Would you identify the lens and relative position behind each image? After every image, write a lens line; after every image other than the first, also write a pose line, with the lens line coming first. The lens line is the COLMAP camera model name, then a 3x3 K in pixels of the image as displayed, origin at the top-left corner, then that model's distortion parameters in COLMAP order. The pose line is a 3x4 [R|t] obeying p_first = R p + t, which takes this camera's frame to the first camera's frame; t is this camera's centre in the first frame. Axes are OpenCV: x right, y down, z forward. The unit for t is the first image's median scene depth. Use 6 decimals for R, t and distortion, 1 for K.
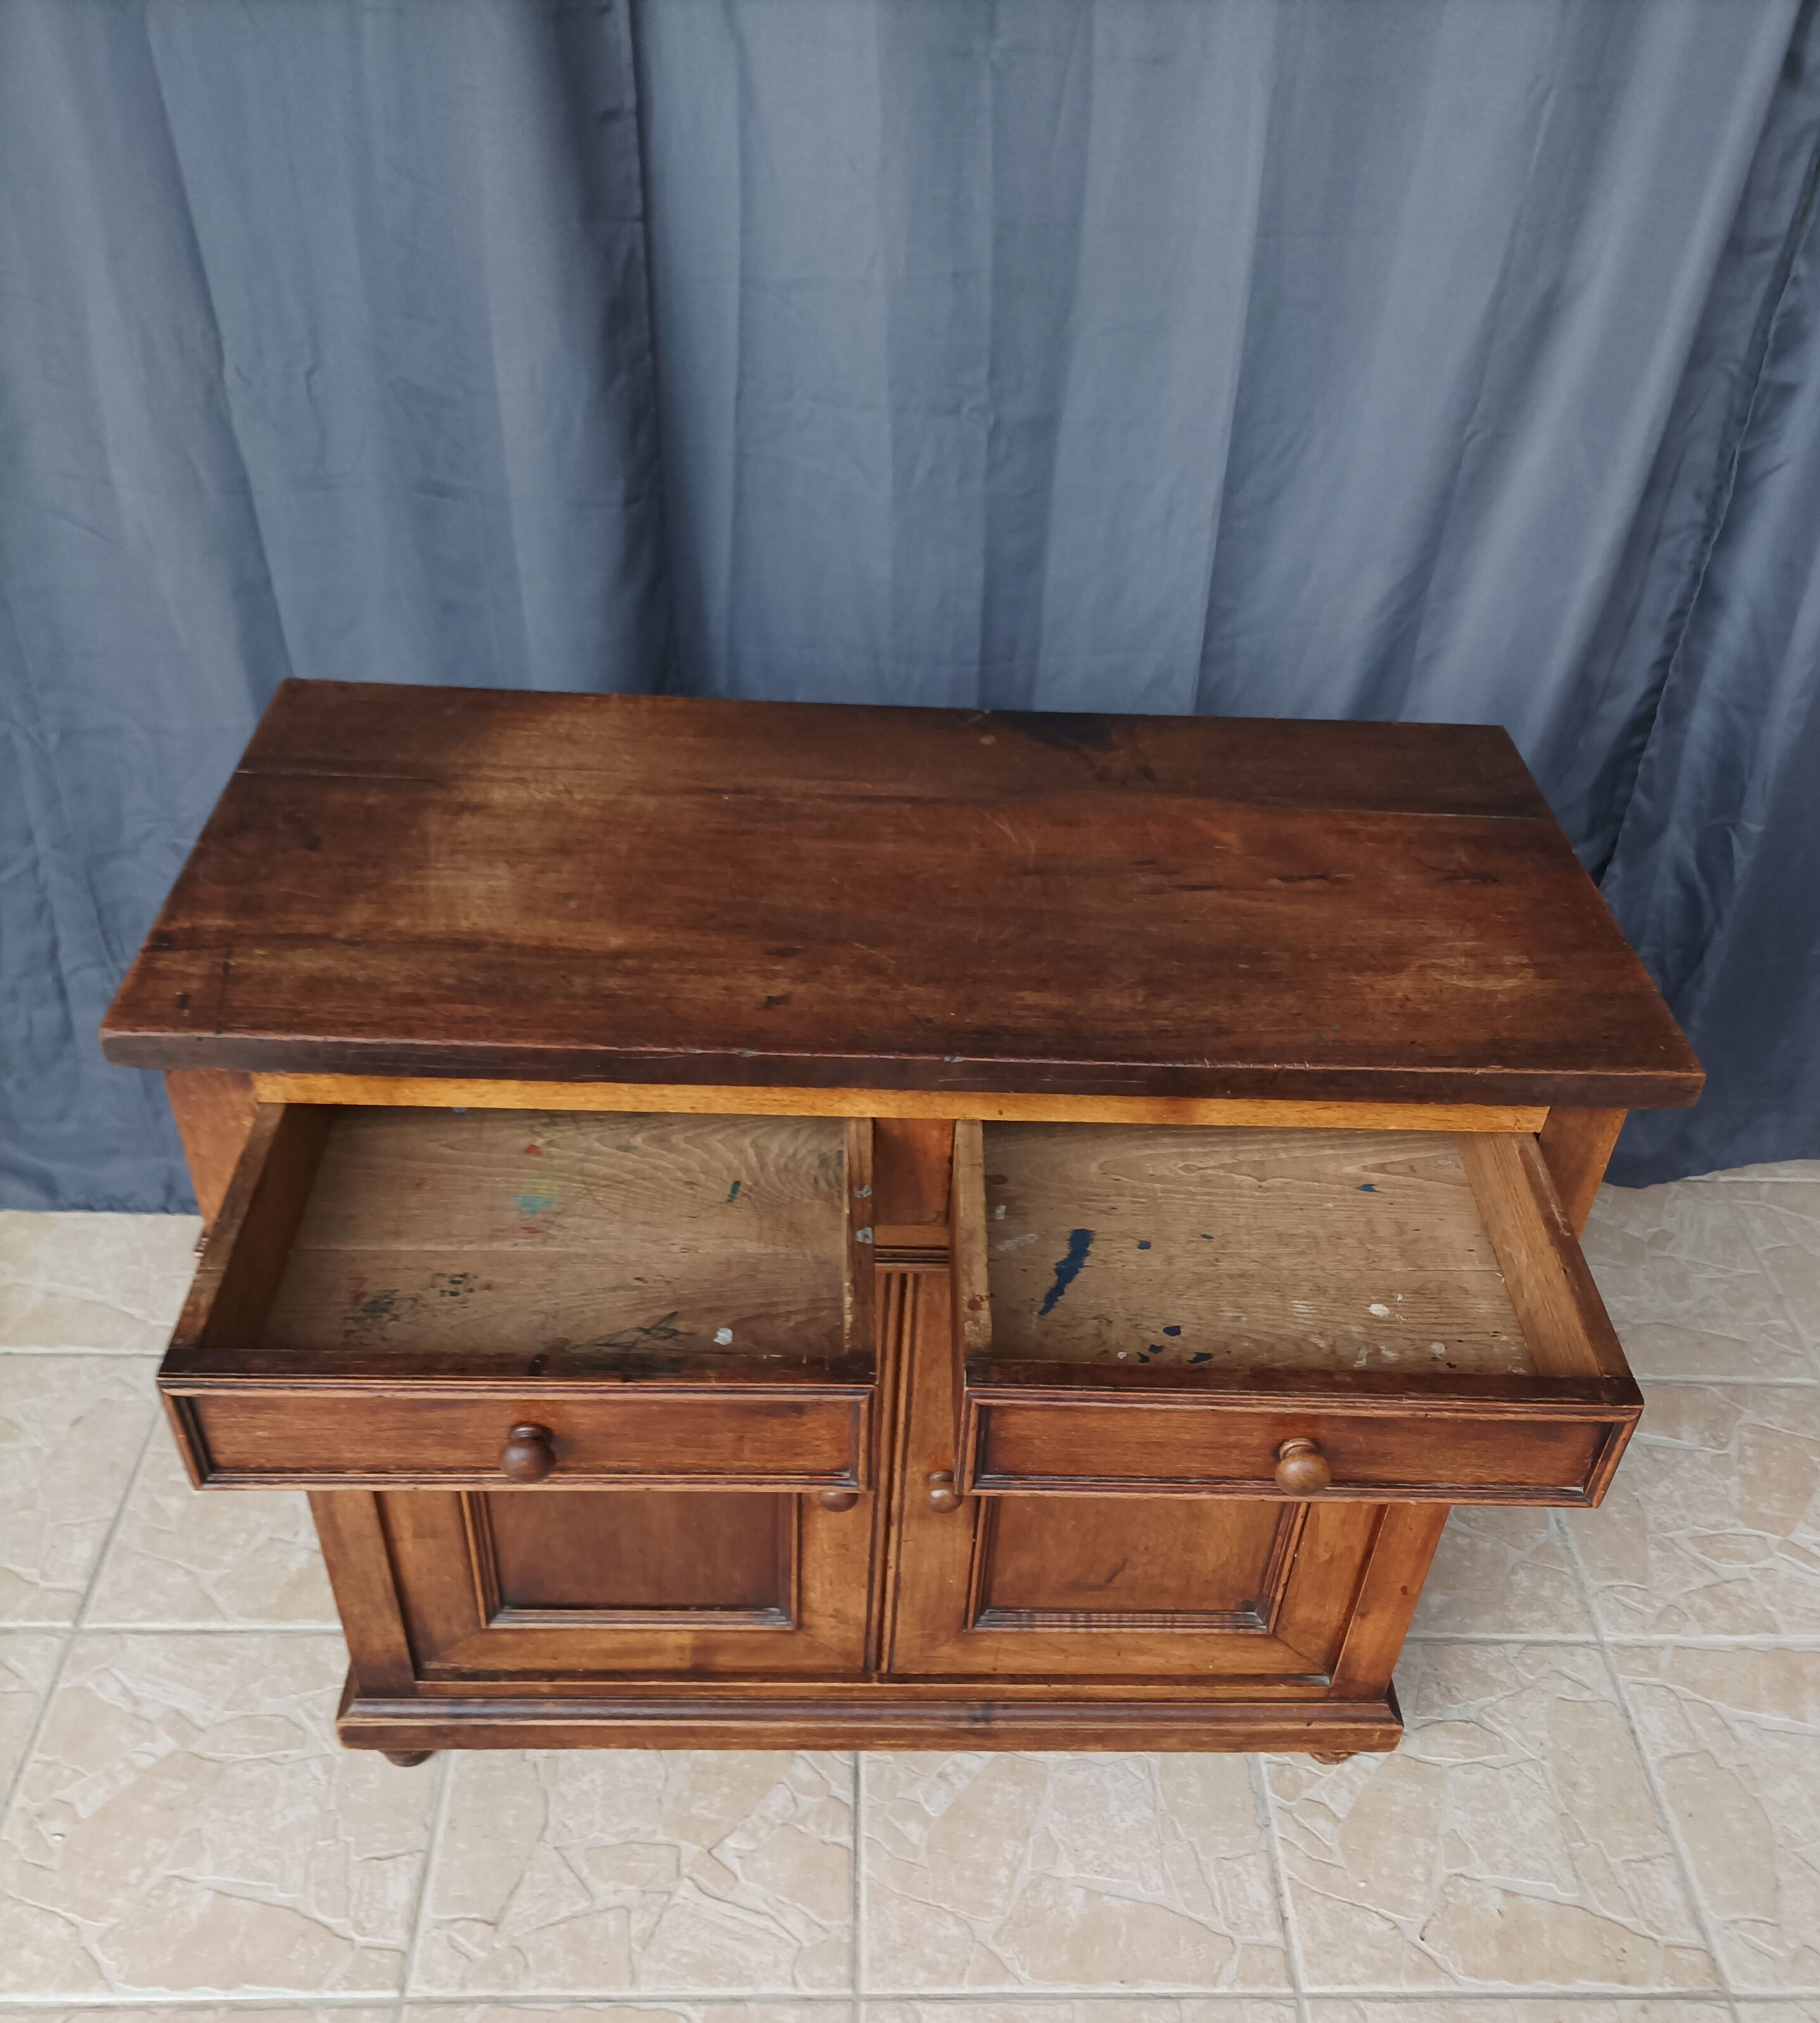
lens RADIAL K [[1917.2, 0, 966.3], [0, 1917.2, 1281.1], [0, 0, 1]] dist [0.016223, 0.000000]
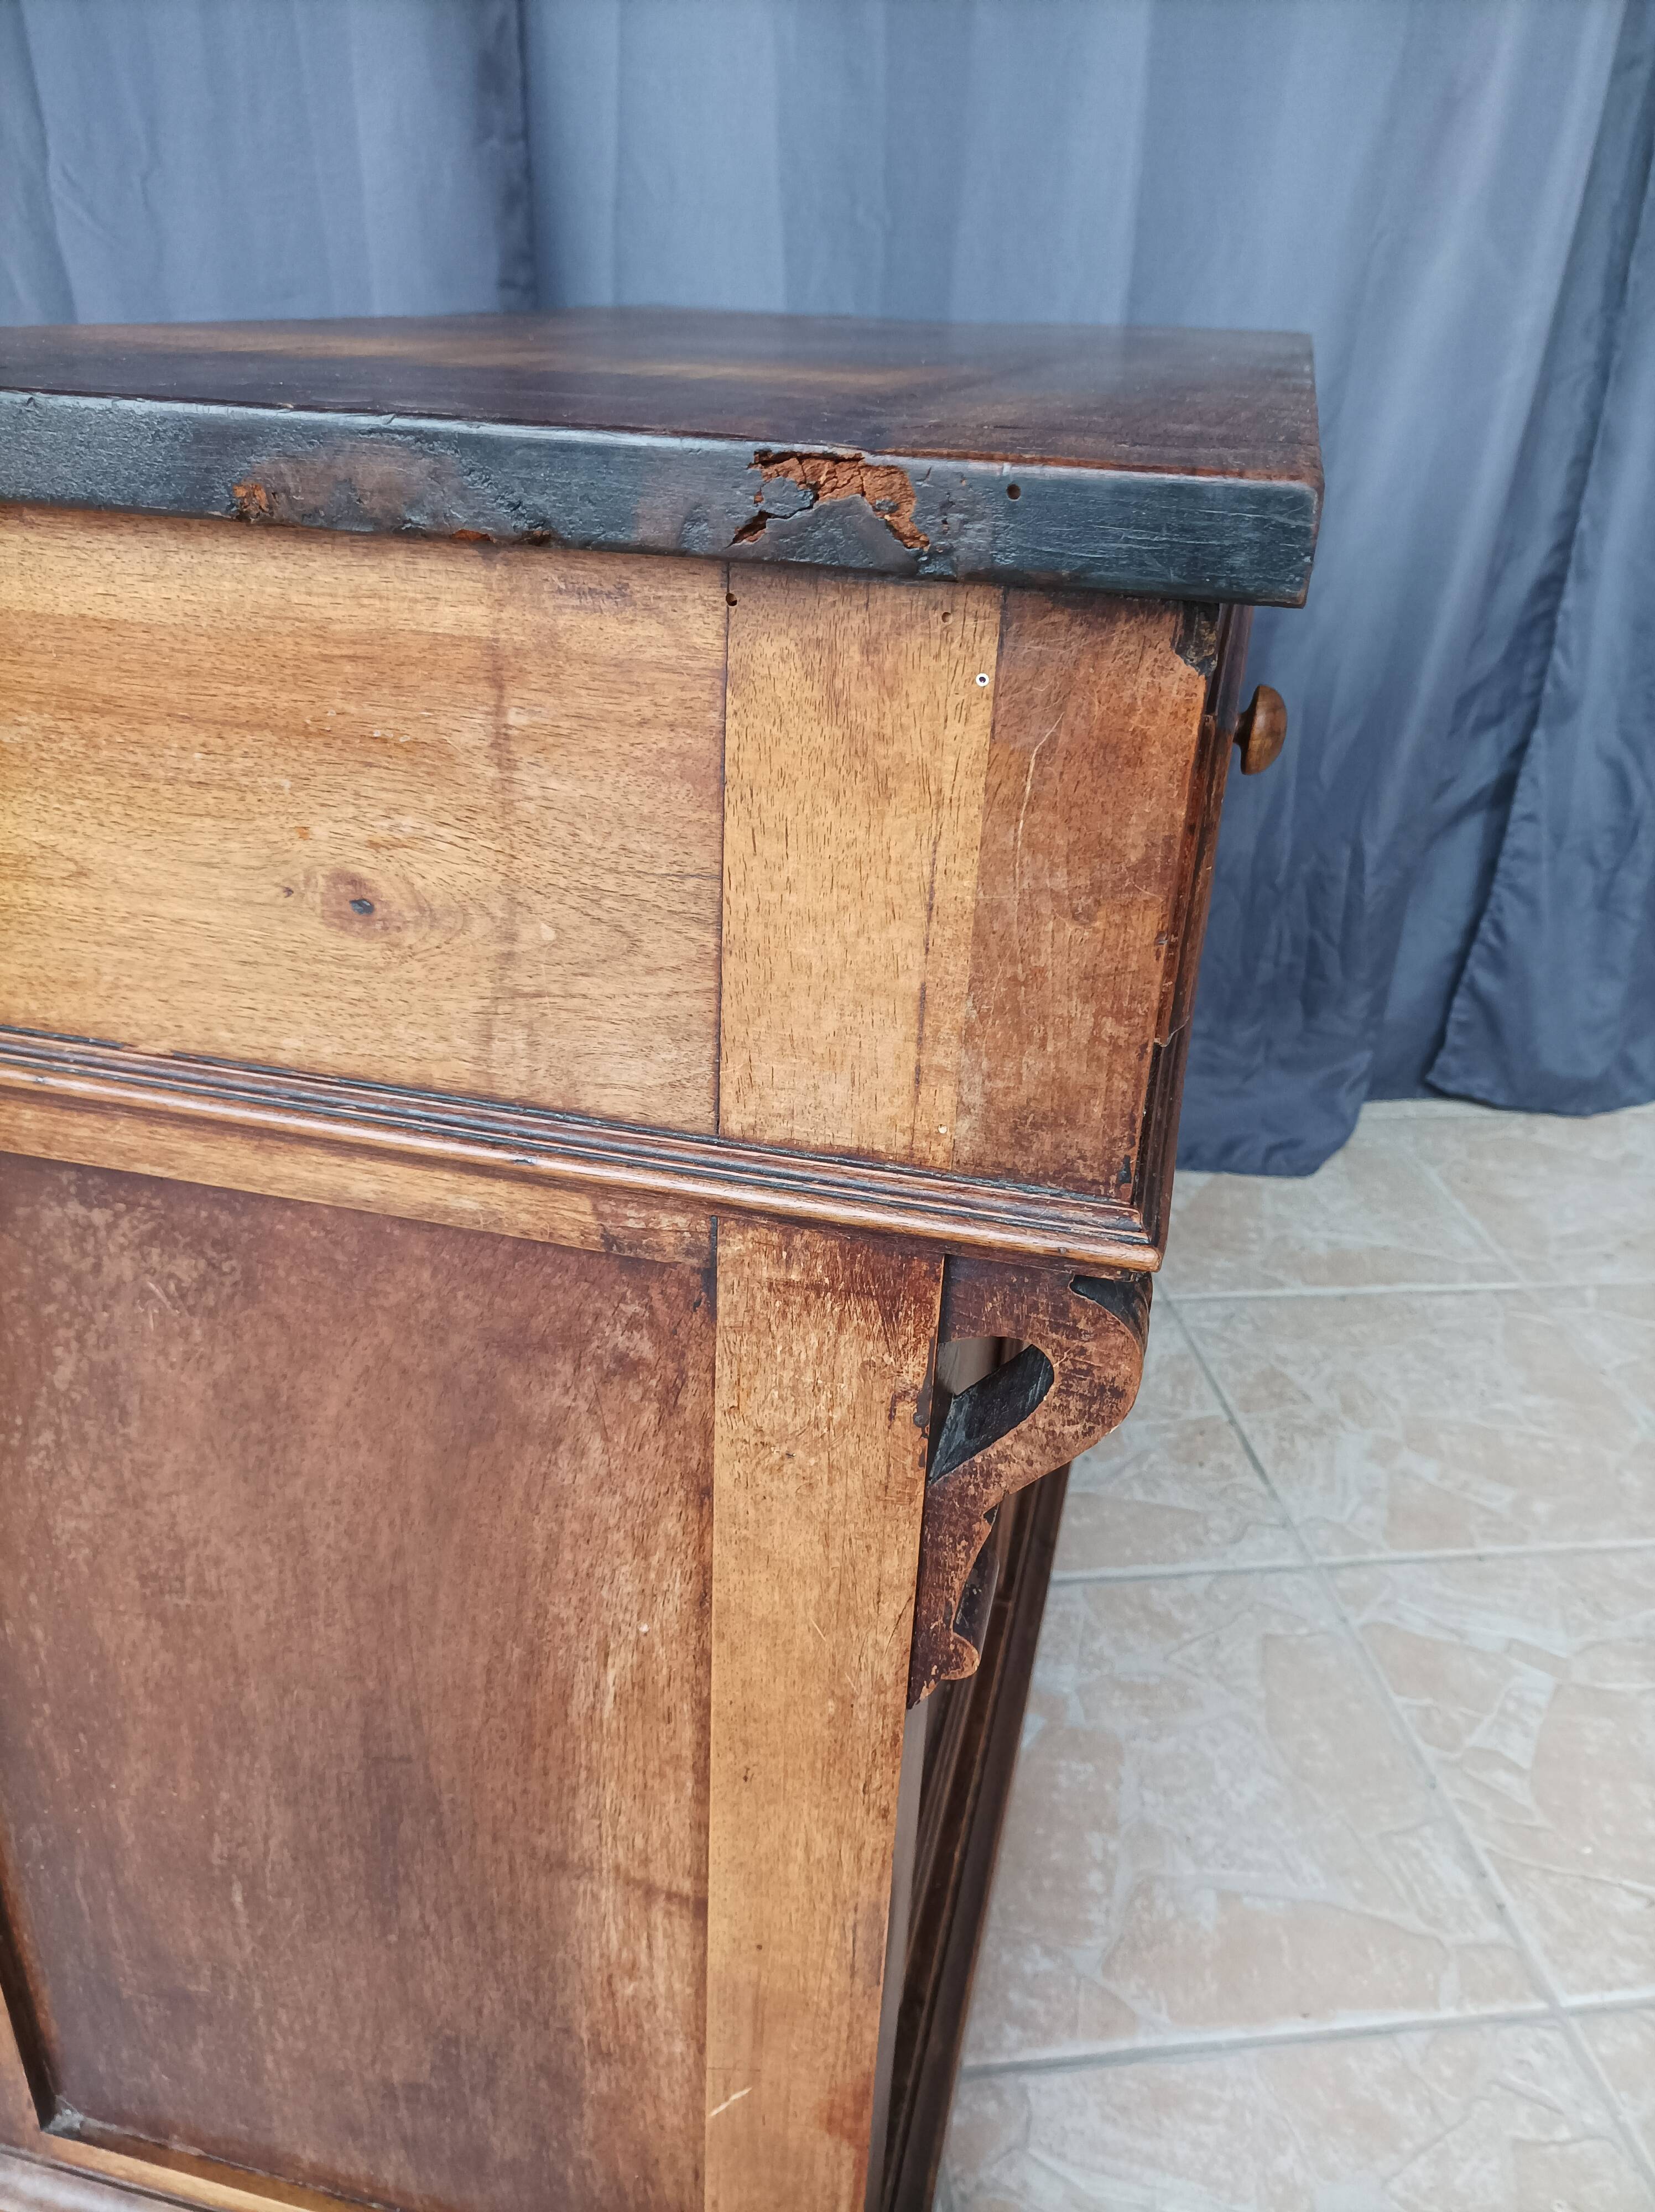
lens RADIAL K [[1684.0, 0, 844.2], [0, 1684.0, 1109.3], [0, 0, 1]] dist [-0.002836, 0.003895]
pose [[0.995378, -0.062444, 0.072957, -0.100755], [0.079258, 0.963166, -0.256963, 0.190196], [-0.054224, 0.261558, 0.963664, 0.341677]]
